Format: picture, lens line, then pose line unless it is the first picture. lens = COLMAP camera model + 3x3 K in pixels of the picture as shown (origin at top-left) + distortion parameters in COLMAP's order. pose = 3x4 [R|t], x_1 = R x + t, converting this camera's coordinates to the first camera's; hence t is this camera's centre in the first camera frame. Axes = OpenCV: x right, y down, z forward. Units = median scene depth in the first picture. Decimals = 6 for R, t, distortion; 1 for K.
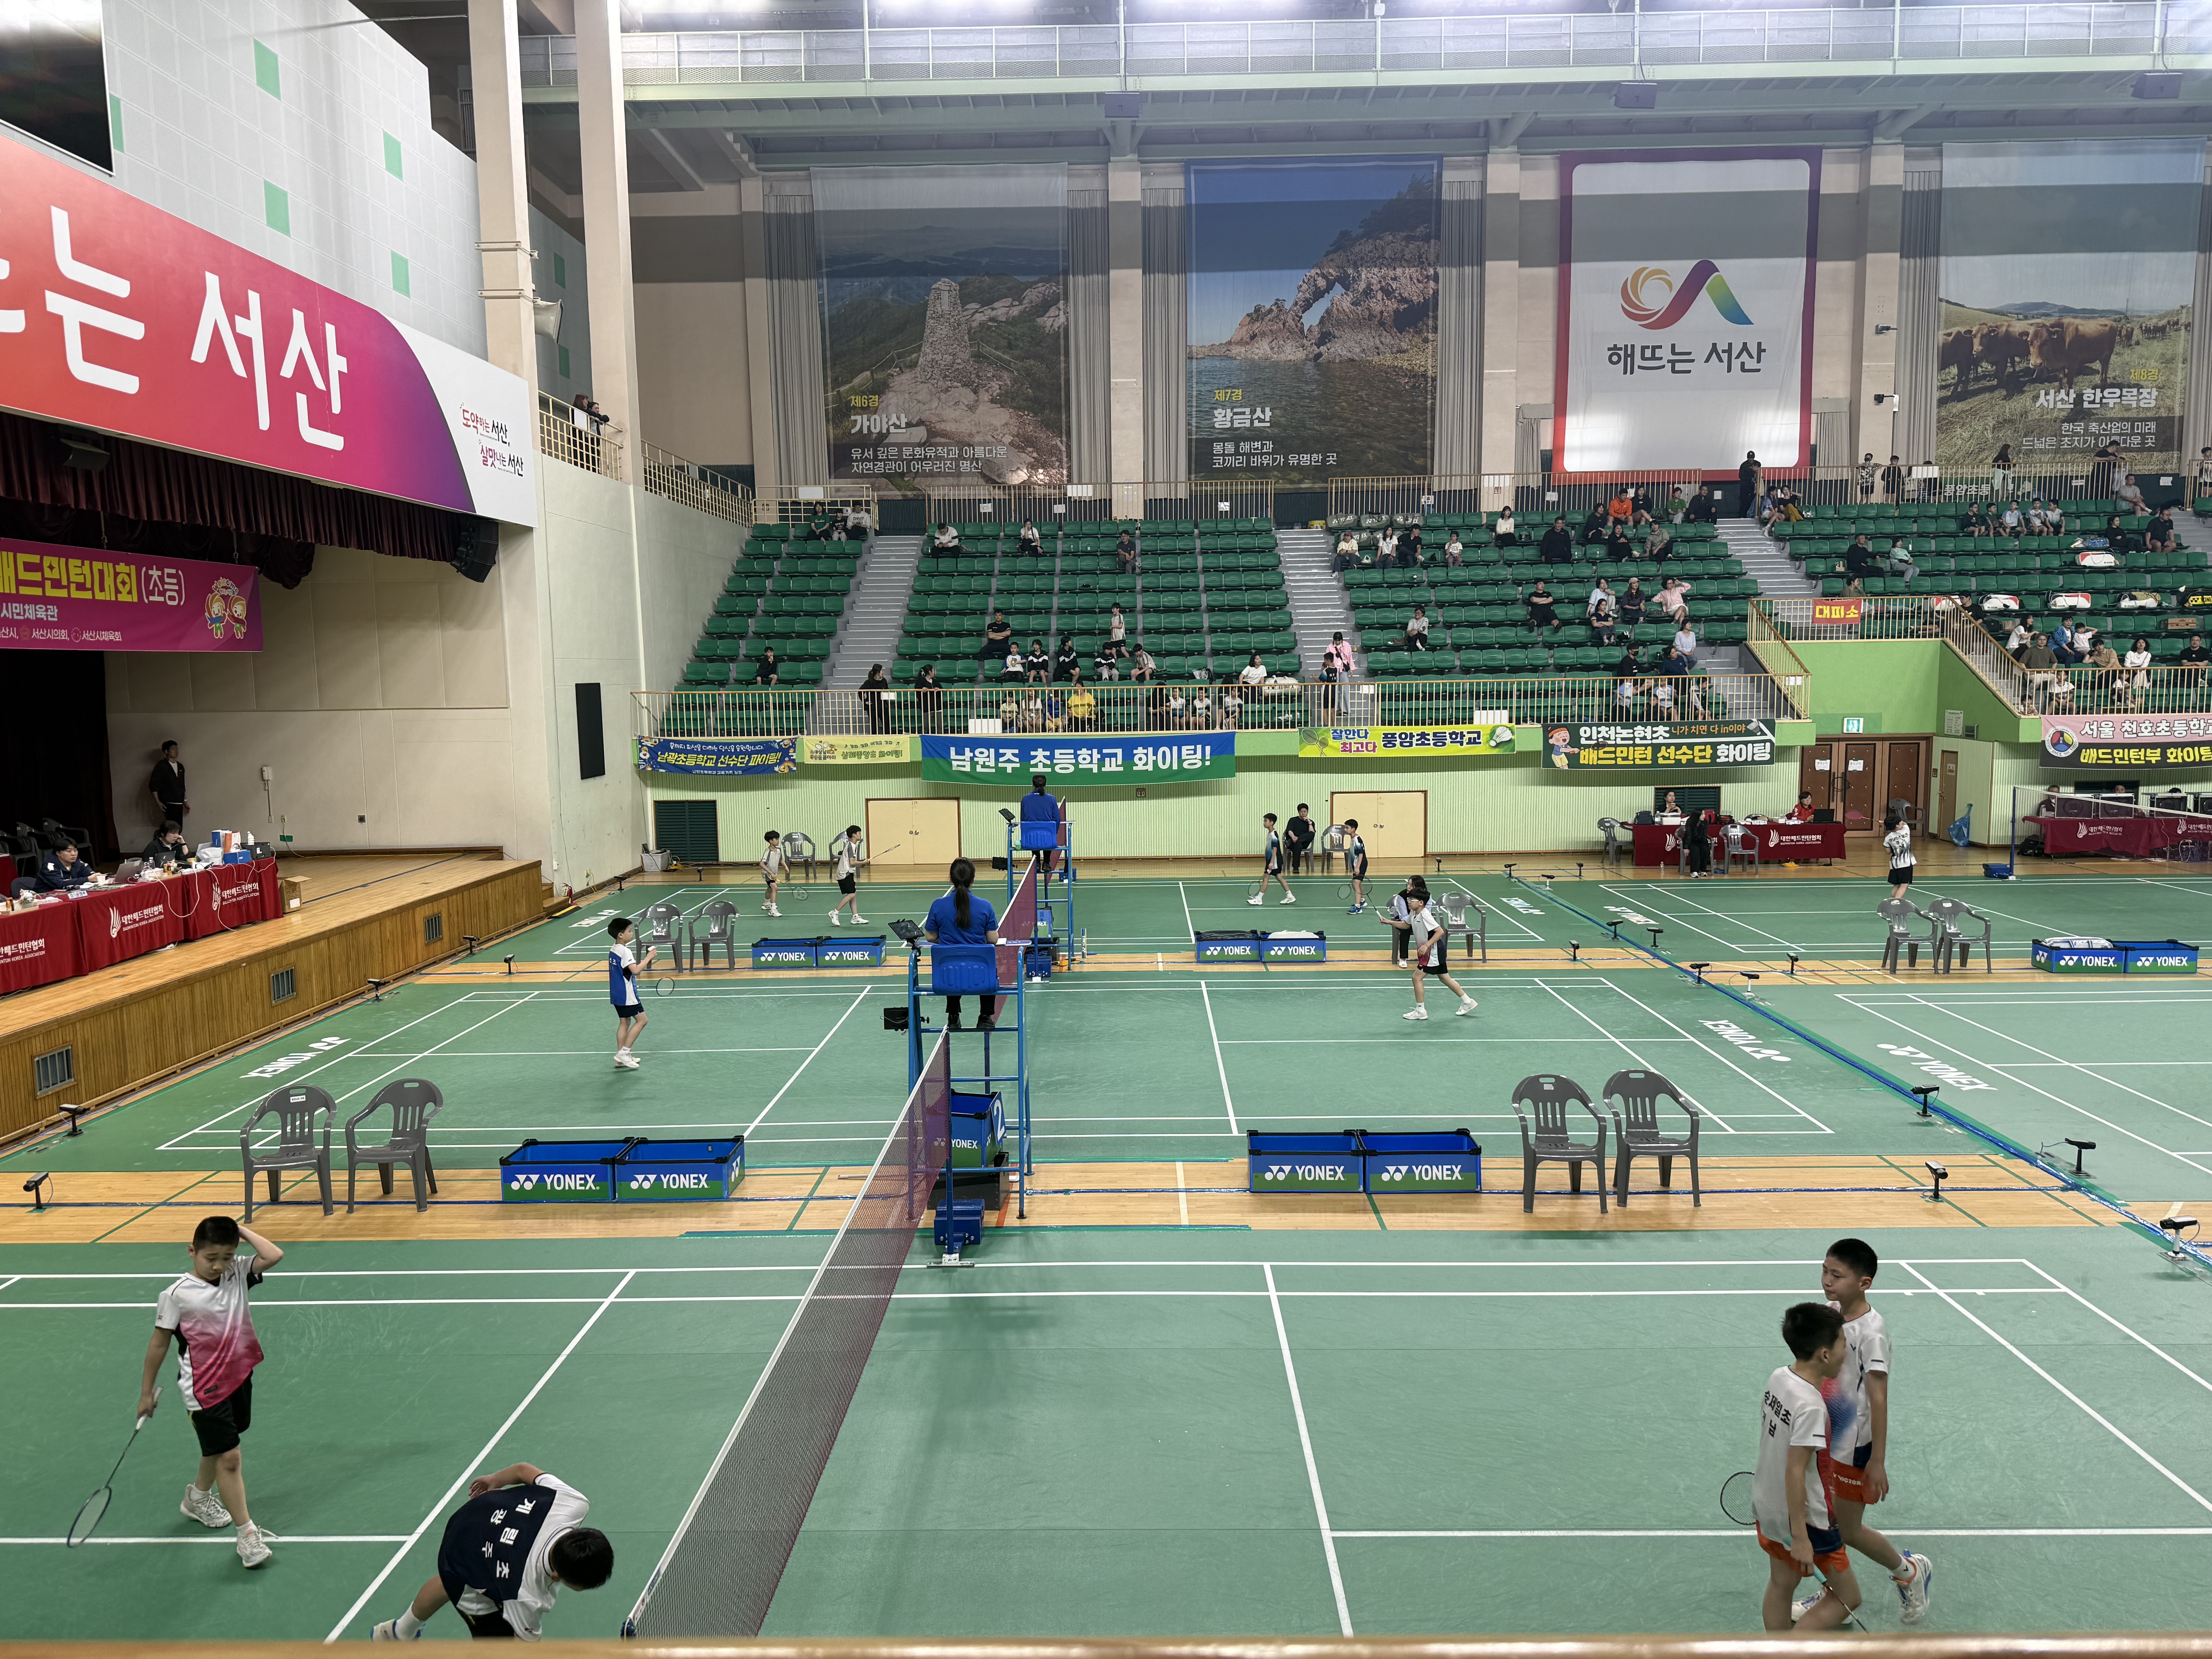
lens RADIAL K [[1545.9, 0, 1106.7], [0, 1545.9, 839.8], [0, 0, 1]] dist [0.073660, -0.084340]
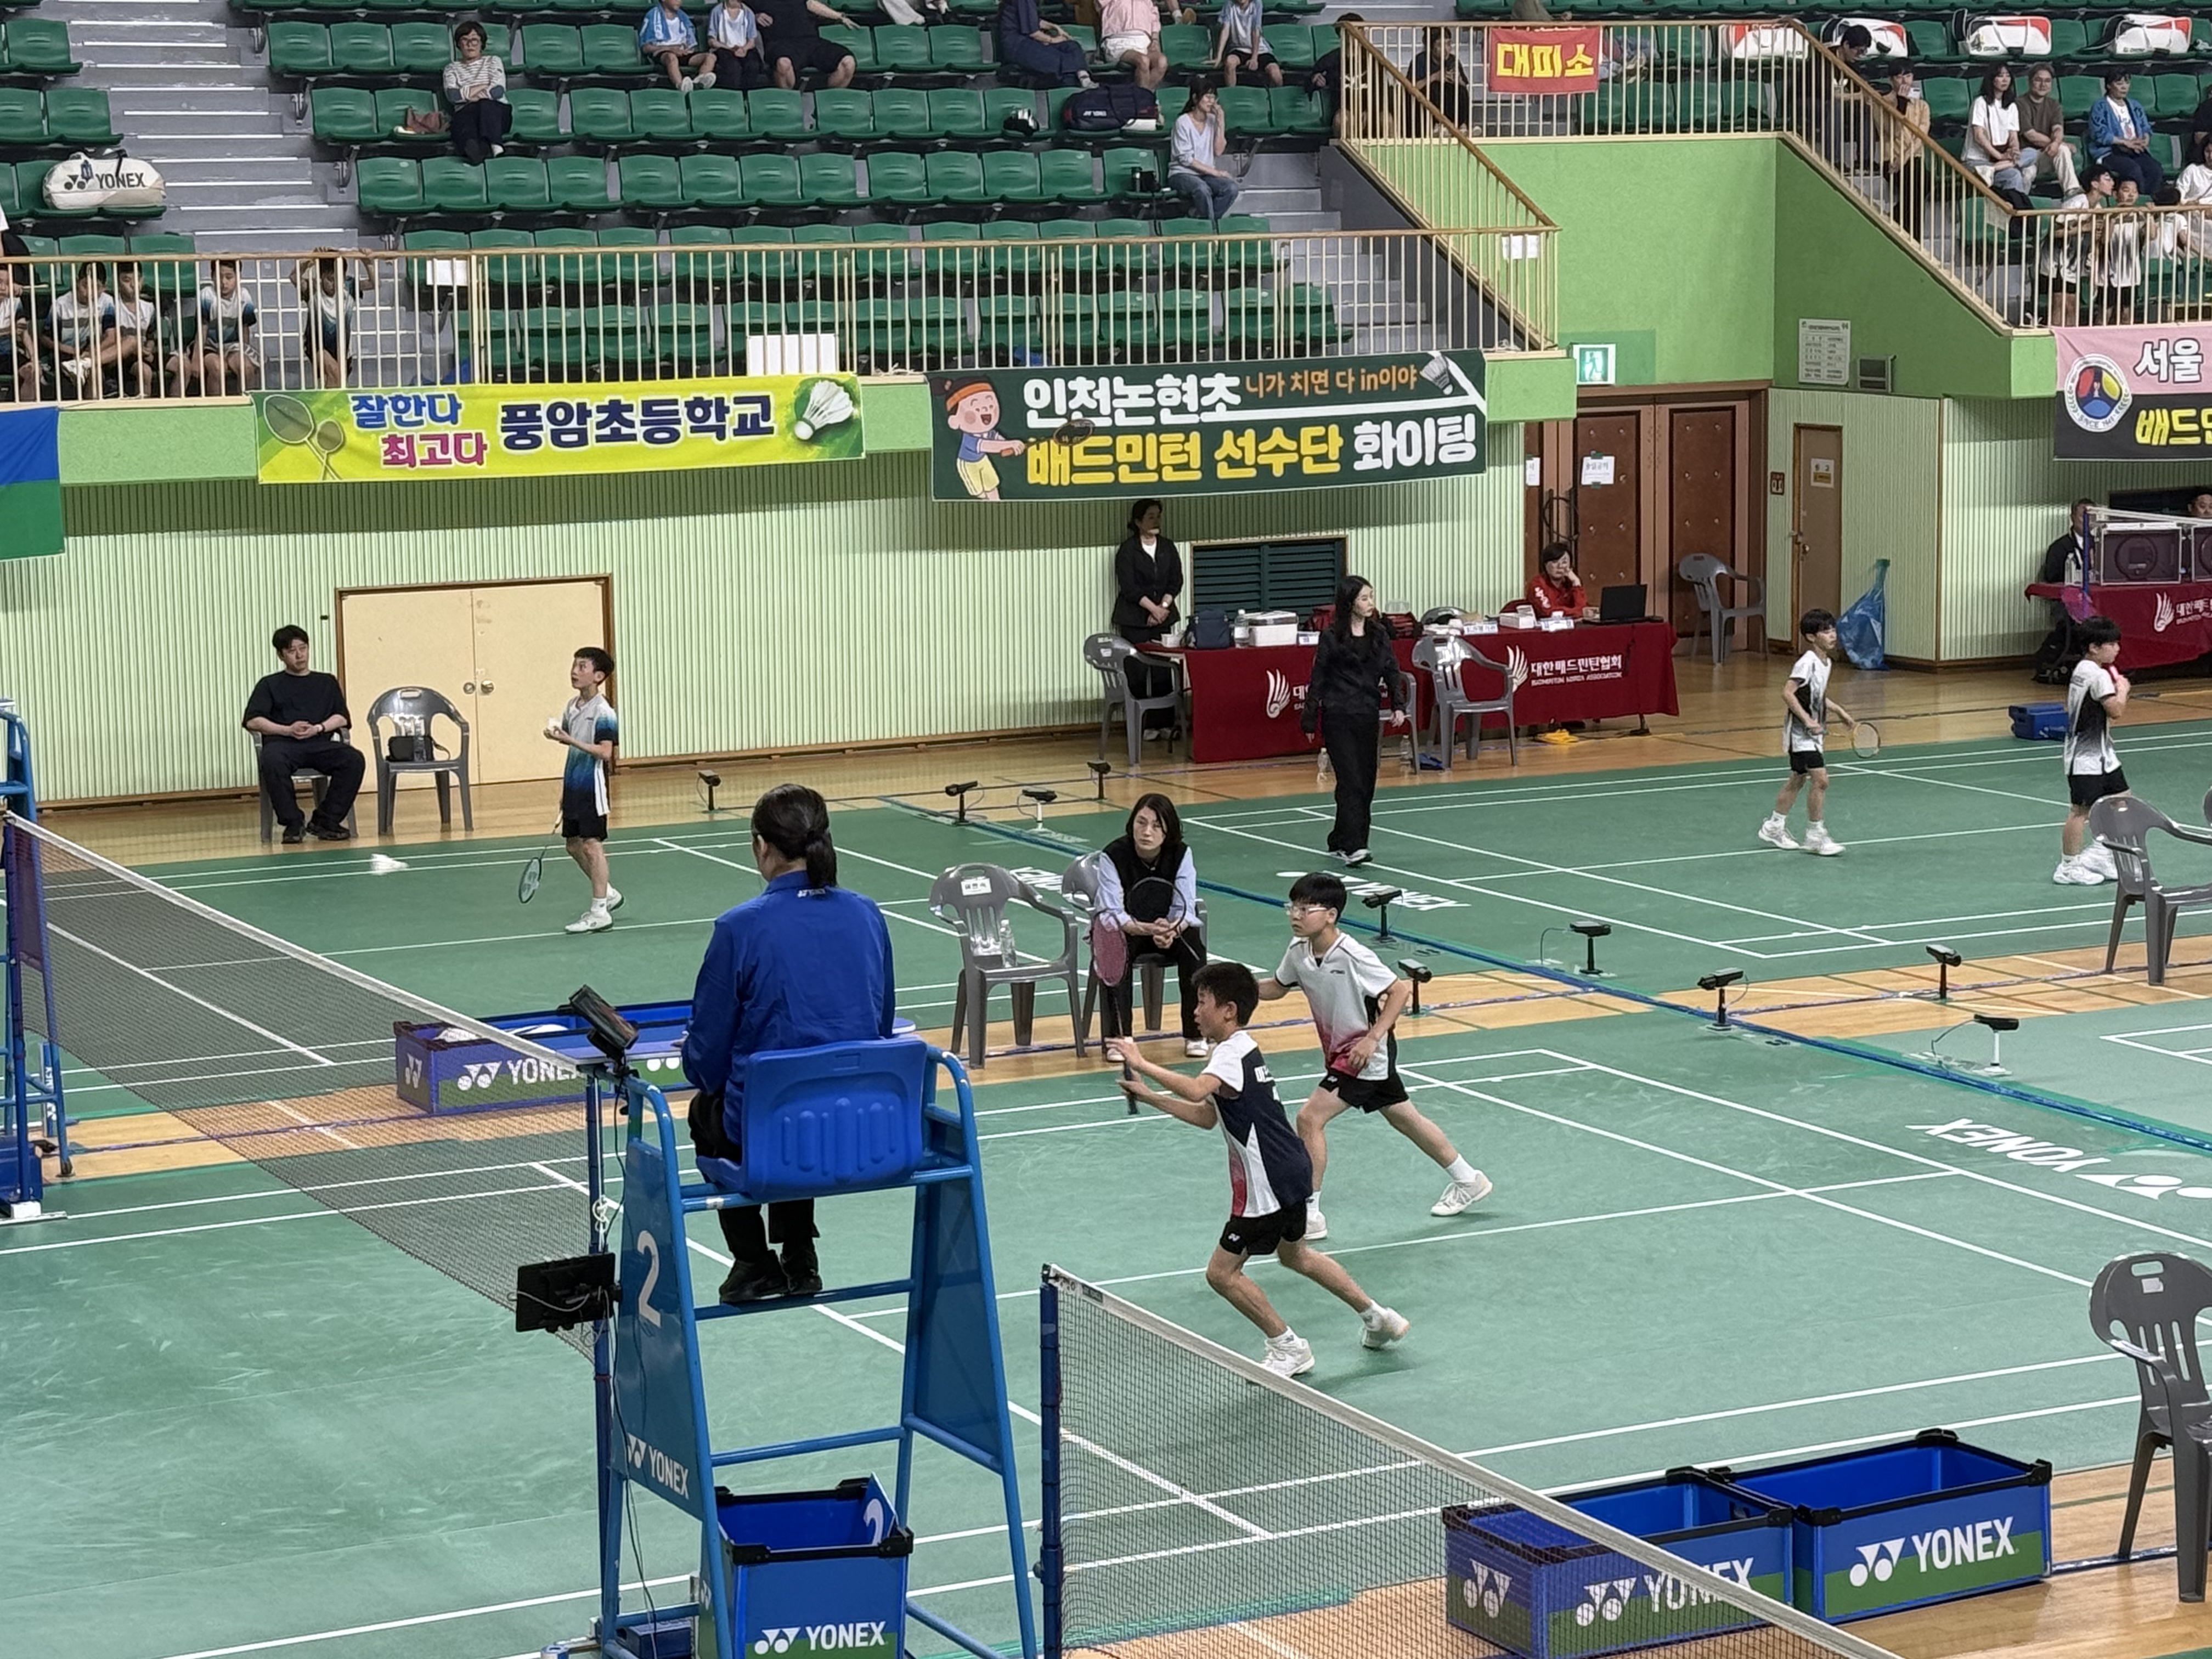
lens RADIAL K [[4850.8, 0, 1110.5], [0, 4850.8, 891.9], [0, 0, 1]] dist [0.133934, 0.125537]
pose [[0.883800, -0.067832, 0.462921, -0.195700], [0.054381, 0.997621, 0.042360, -0.002271], [-0.464693, -0.012264, 0.885387, 0.015486]]
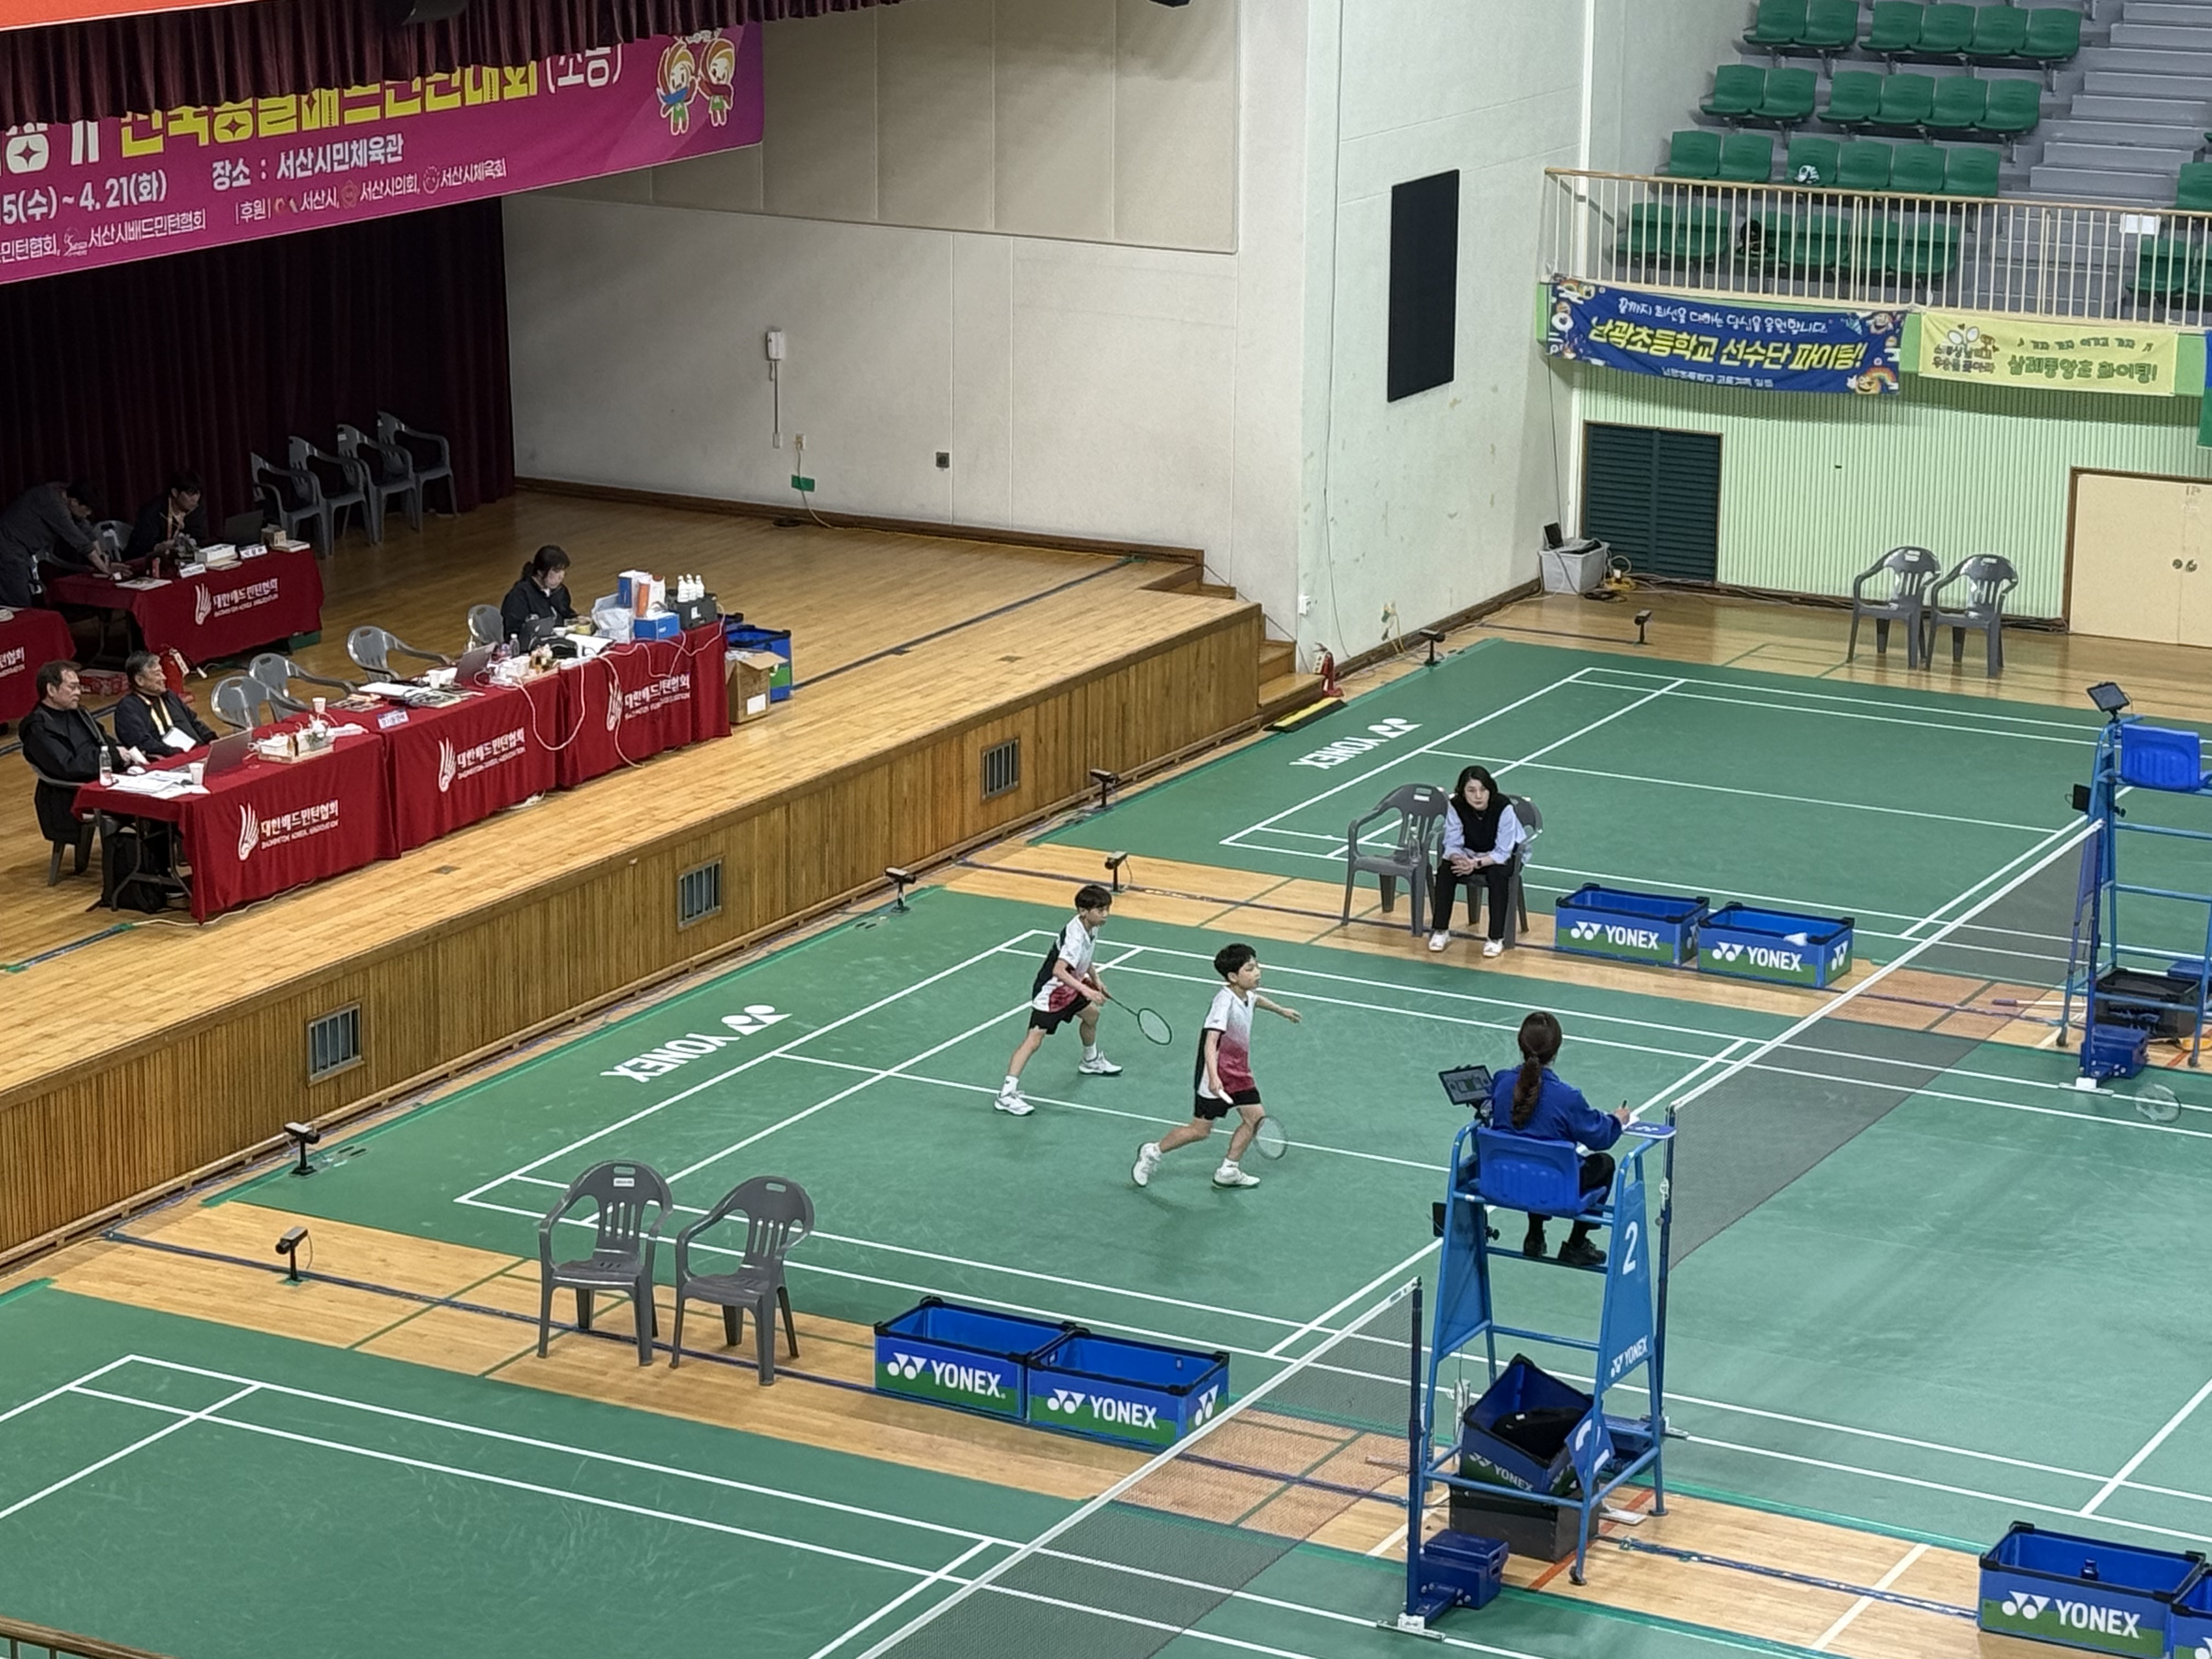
lens RADIAL K [[5229.3, 0, 1096.4], [0, 5229.3, 828.5], [0, 0, 1]] dist [0.098736, 0.664865]
pose [[0.885058, 0.134785, -0.445540, 0.244735], [-0.070992, 0.985048, 0.156974, -0.134397], [0.460036, -0.107301, 0.881393, -0.327983]]
